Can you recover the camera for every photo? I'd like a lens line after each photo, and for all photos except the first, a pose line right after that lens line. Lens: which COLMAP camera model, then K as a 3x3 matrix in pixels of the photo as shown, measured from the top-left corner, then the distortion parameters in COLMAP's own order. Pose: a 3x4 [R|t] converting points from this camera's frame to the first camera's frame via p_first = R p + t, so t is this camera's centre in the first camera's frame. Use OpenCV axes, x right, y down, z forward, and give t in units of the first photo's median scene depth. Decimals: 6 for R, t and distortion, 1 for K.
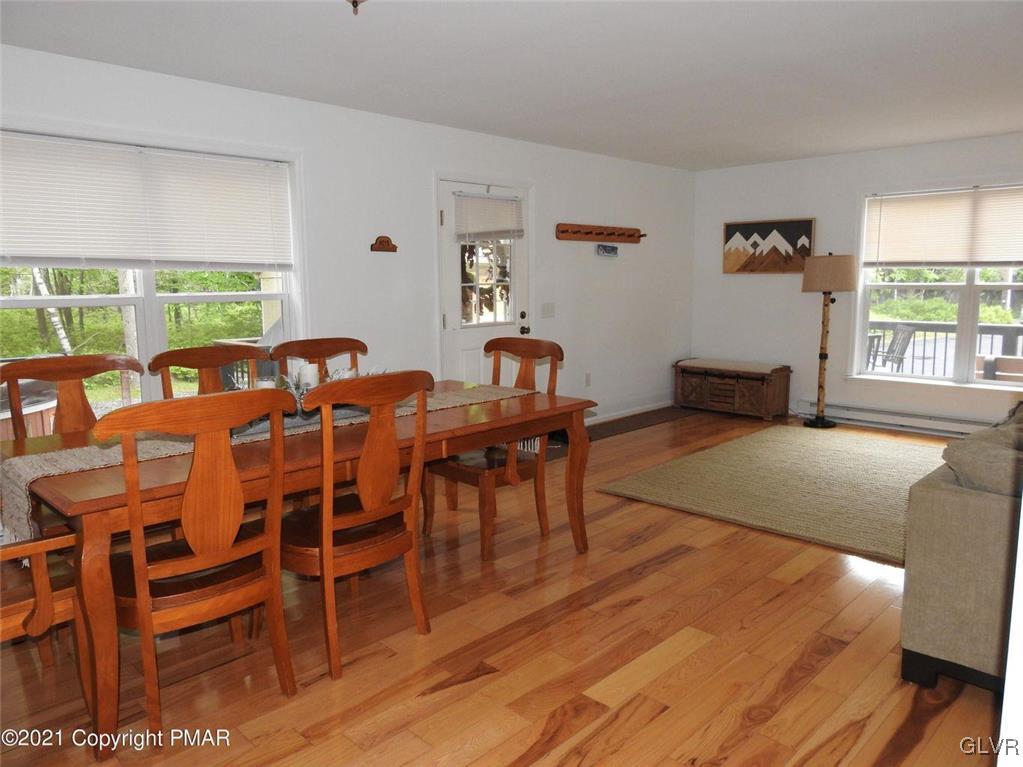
lens RADIAL K [[733.9, 0, 511.5], [0, 733.9, 383.5], [0, 0, 1]] dist [0.001129, -0.001360]
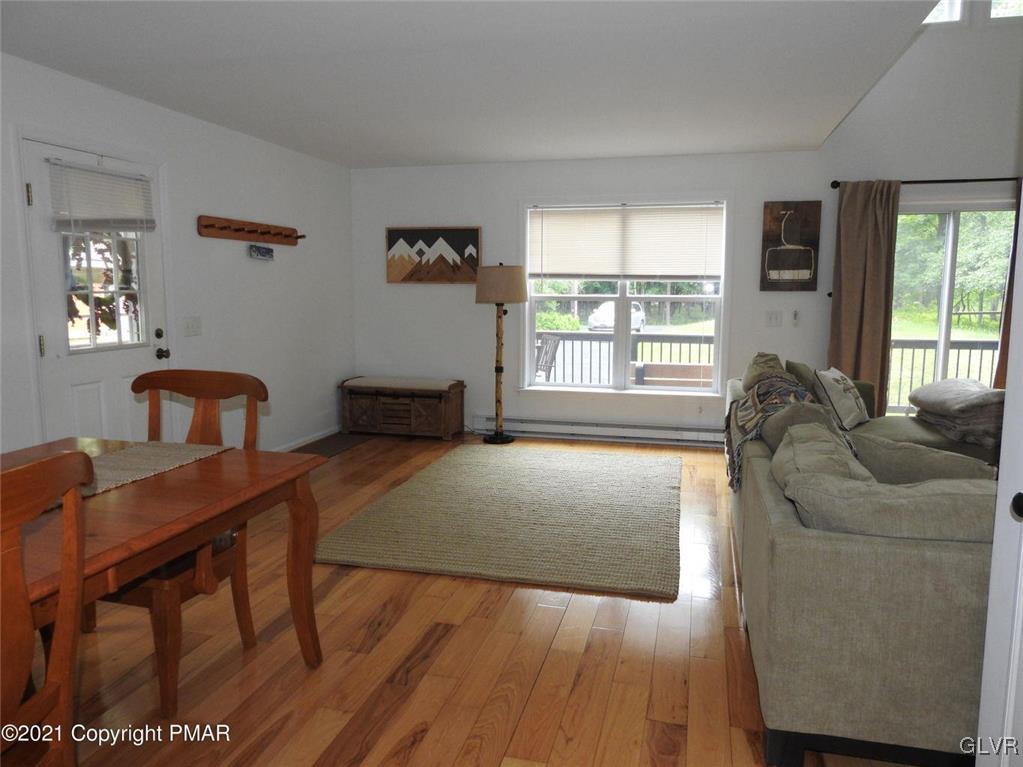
lens RADIAL K [[733.9, 0, 511.5], [0, 733.9, 383.5], [0, 0, 1]] dist [0.001129, -0.001360]
pose [[0.865952, -0.053293, 0.497280, -0.046685], [0.060224, 0.998183, 0.002101, -0.021020], [-0.496488, 0.028129, 0.867588, 0.161453]]
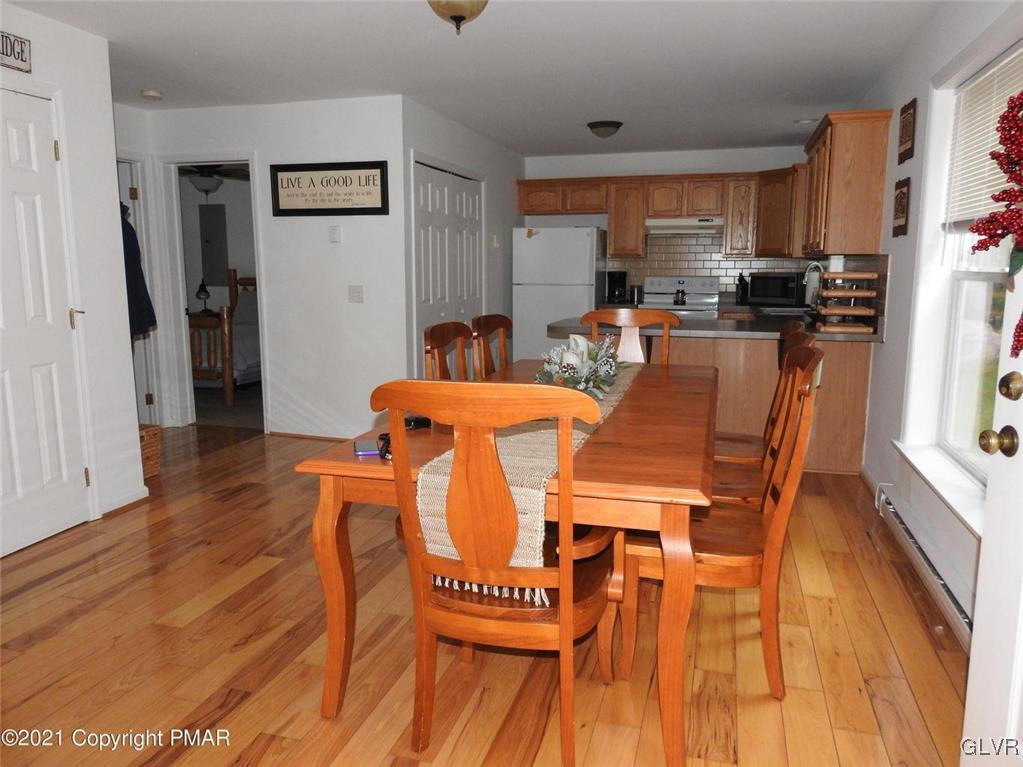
lens RADIAL K [[733.9, 0, 511.5], [0, 733.9, 383.5], [0, 0, 1]] dist [0.001129, -0.001360]
pose [[-0.880470, 0.083240, -0.466738, 0.131868], [-0.061714, 0.955967, 0.286911, -0.118564], [0.470068, 0.281421, -0.836563, 0.880452]]
